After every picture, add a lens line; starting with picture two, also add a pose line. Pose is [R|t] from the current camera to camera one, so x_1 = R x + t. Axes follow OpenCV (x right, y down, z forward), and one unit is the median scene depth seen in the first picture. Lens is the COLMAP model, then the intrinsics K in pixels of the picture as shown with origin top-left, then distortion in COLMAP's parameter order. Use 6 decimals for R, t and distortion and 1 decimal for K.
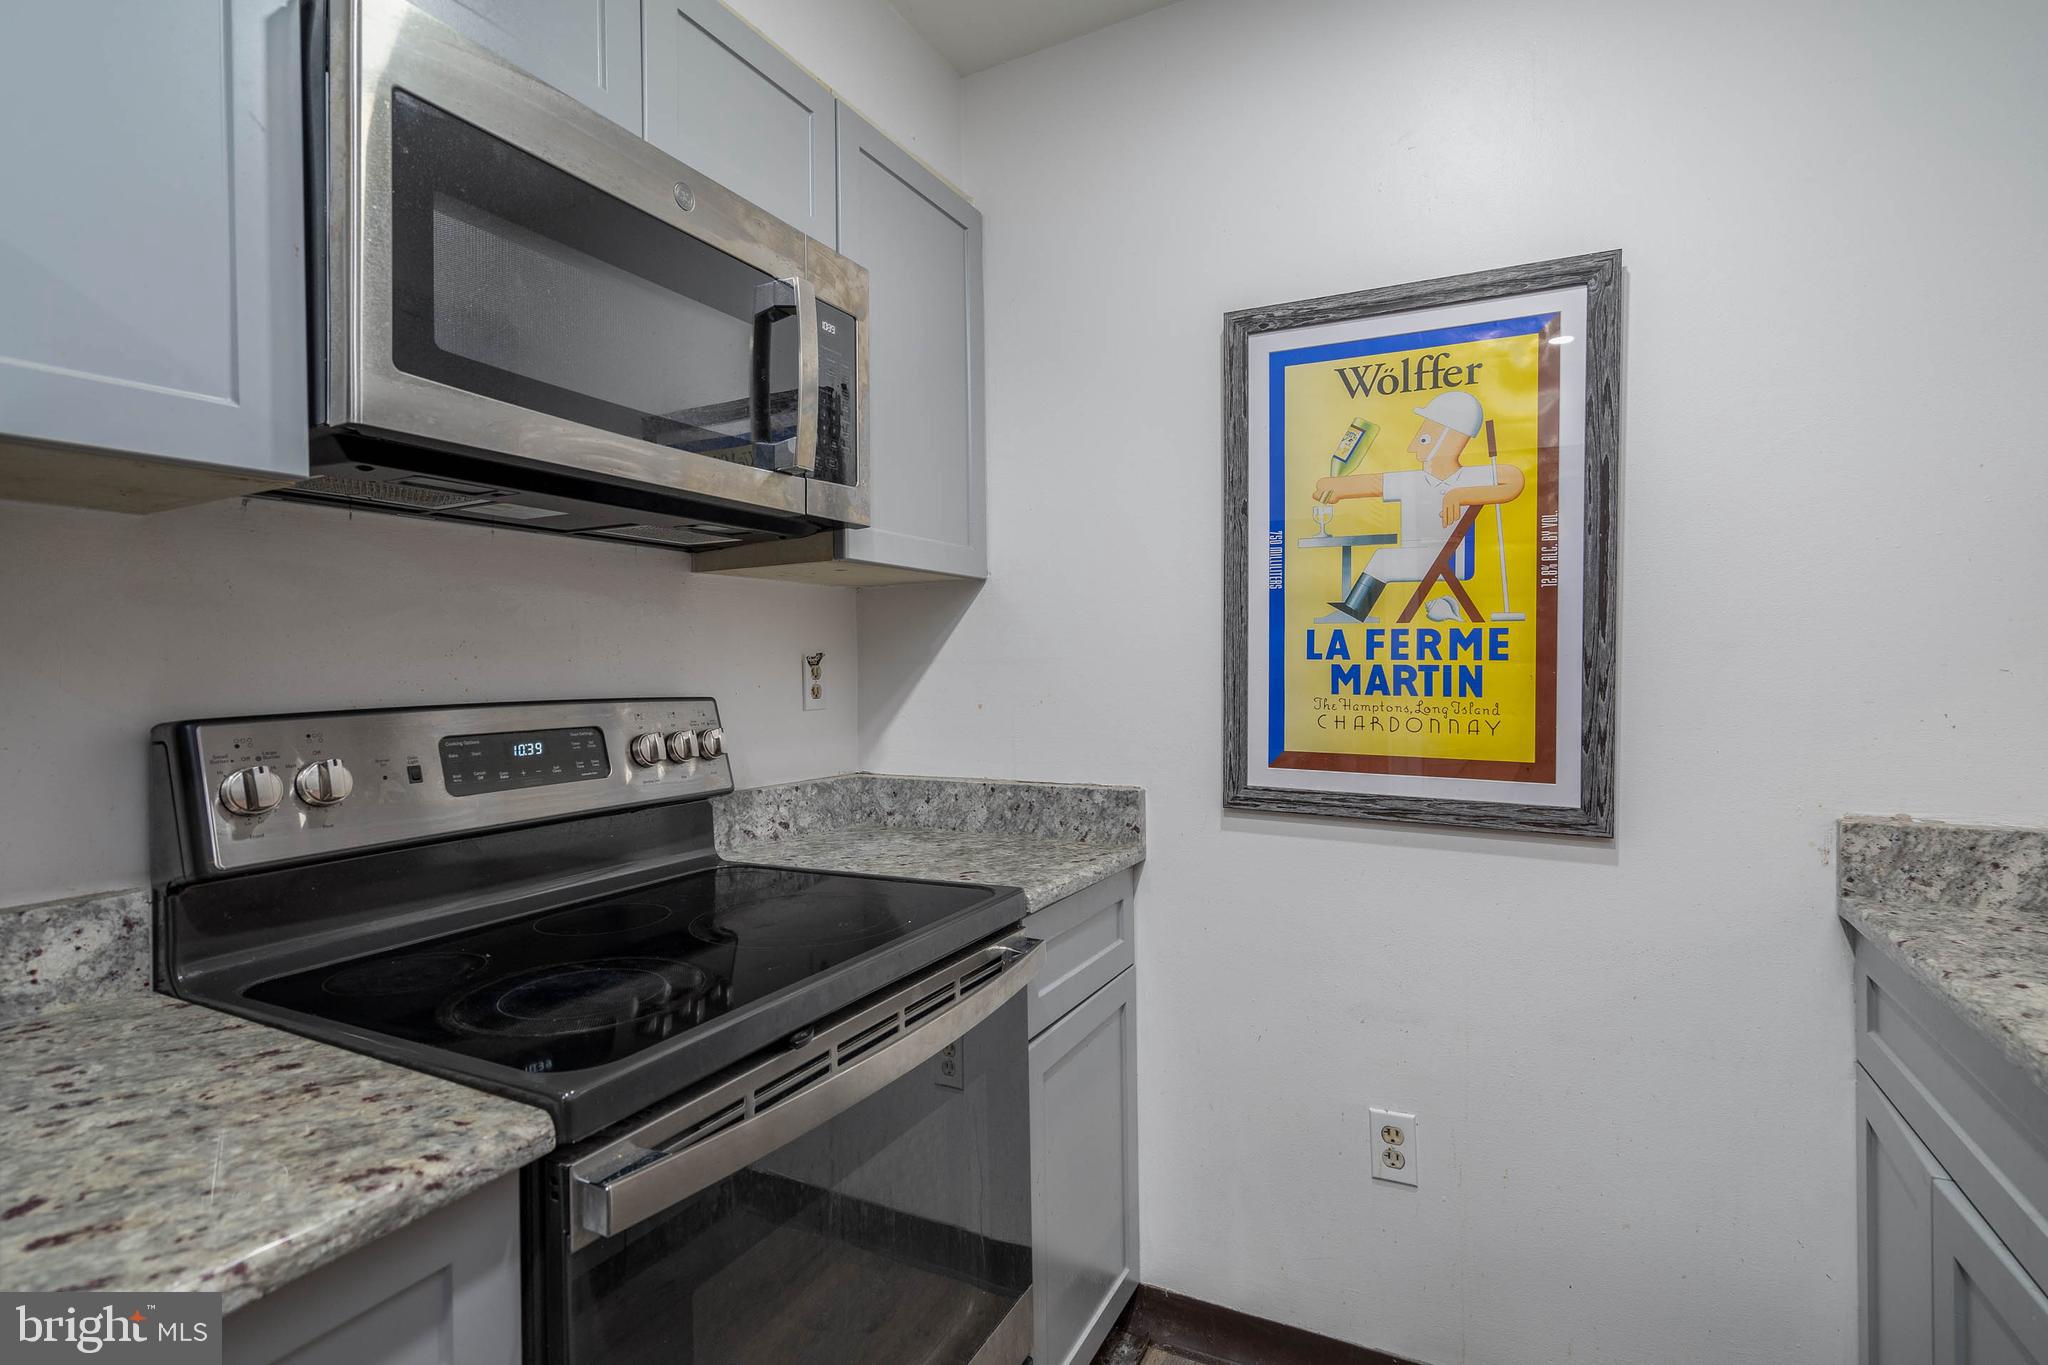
lens RADIAL K [[951.5, 0, 999.4], [0, 951.5, 667.0], [0, 0, 1]] dist [-0.004530, 0.001027]
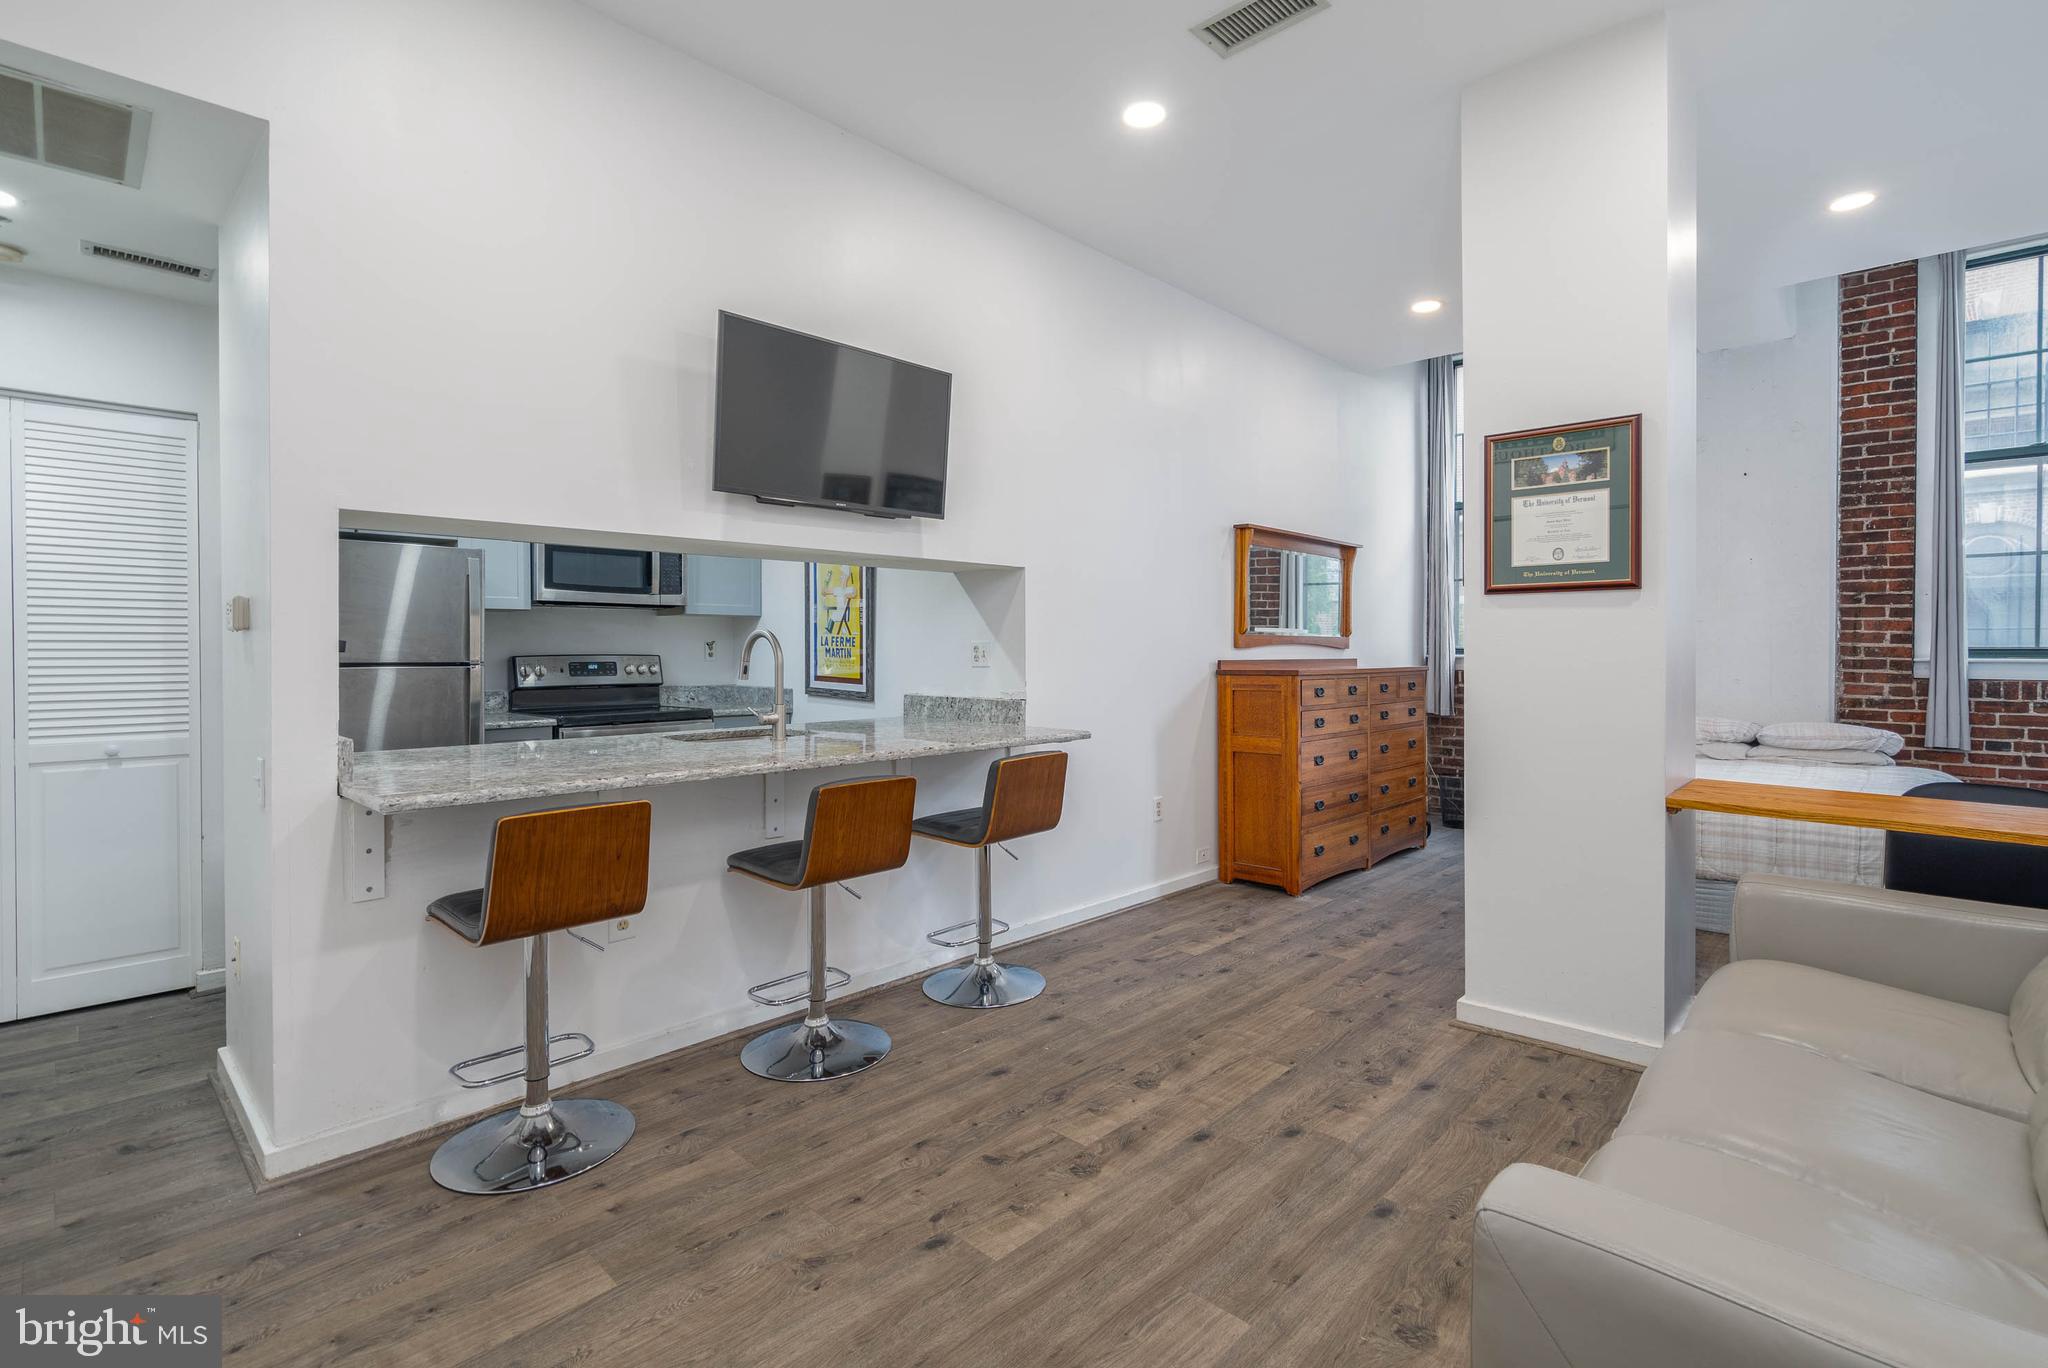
lens RADIAL K [[951.5, 0, 1005.2], [0, 951.5, 655.5], [0, 0, 1]] dist [-0.004530, 0.001027]
pose [[0.962605, 0.016975, -0.270376, 1.829582], [-0.012996, 0.999779, 0.016501, -0.037296], [0.270597, -0.012370, 0.962613, -1.910029]]
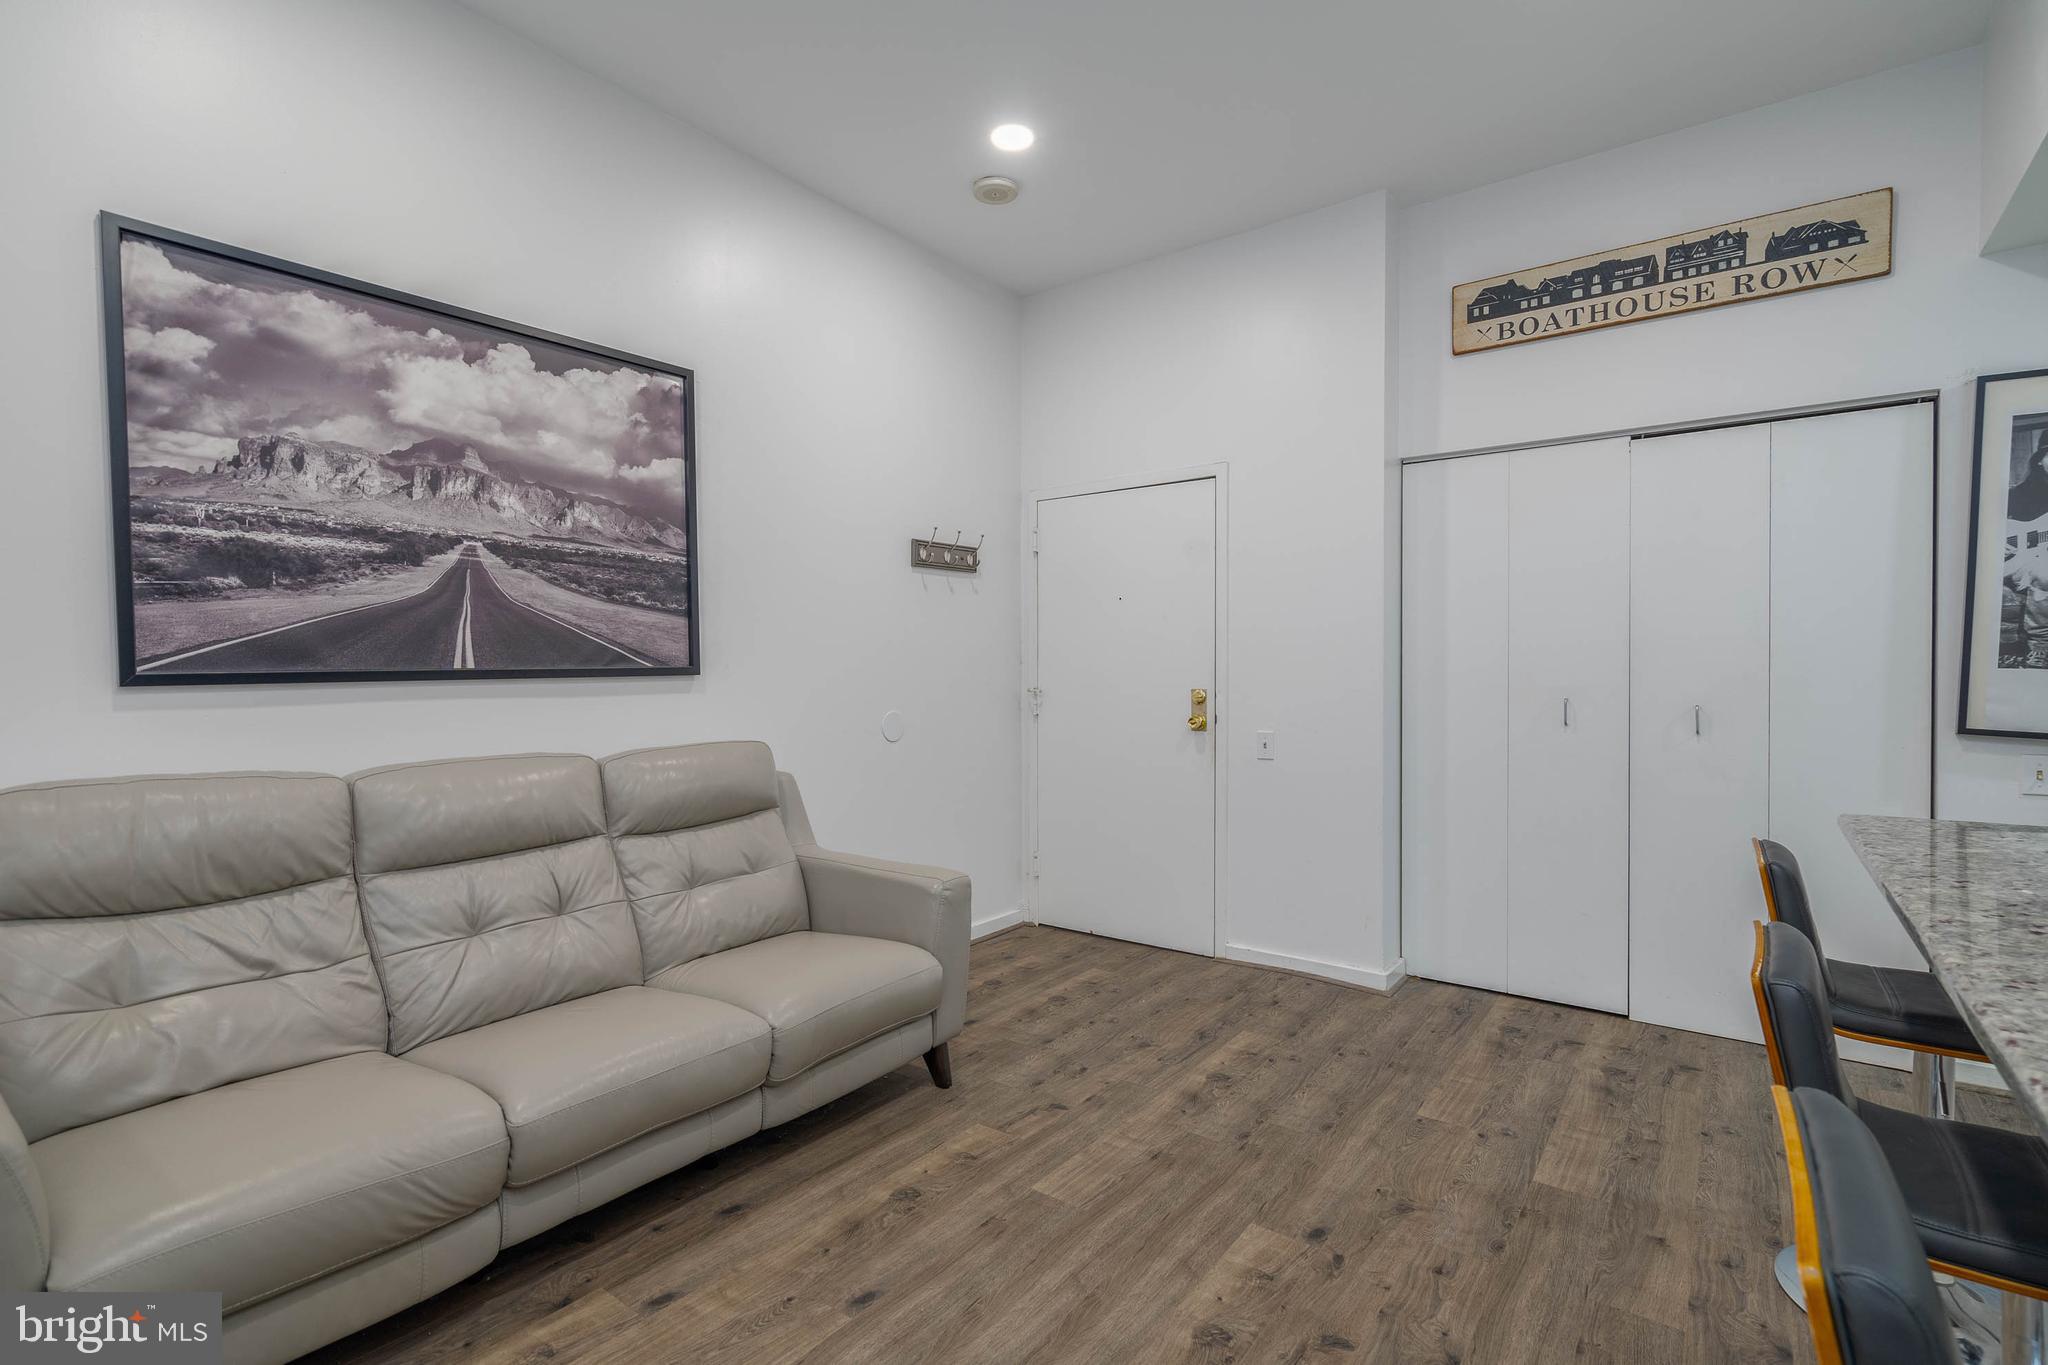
lens RADIAL K [[951.5, 0, 1011.6], [0, 951.5, 685.0], [0, 0, 1]] dist [-0.004530, 0.001027]
pose [[-0.989125, 0.017837, 0.145995, 1.624587], [0.018567, 0.999821, 0.003639, -0.009612], [-0.145904, 0.006310, -0.989279, 0.649819]]
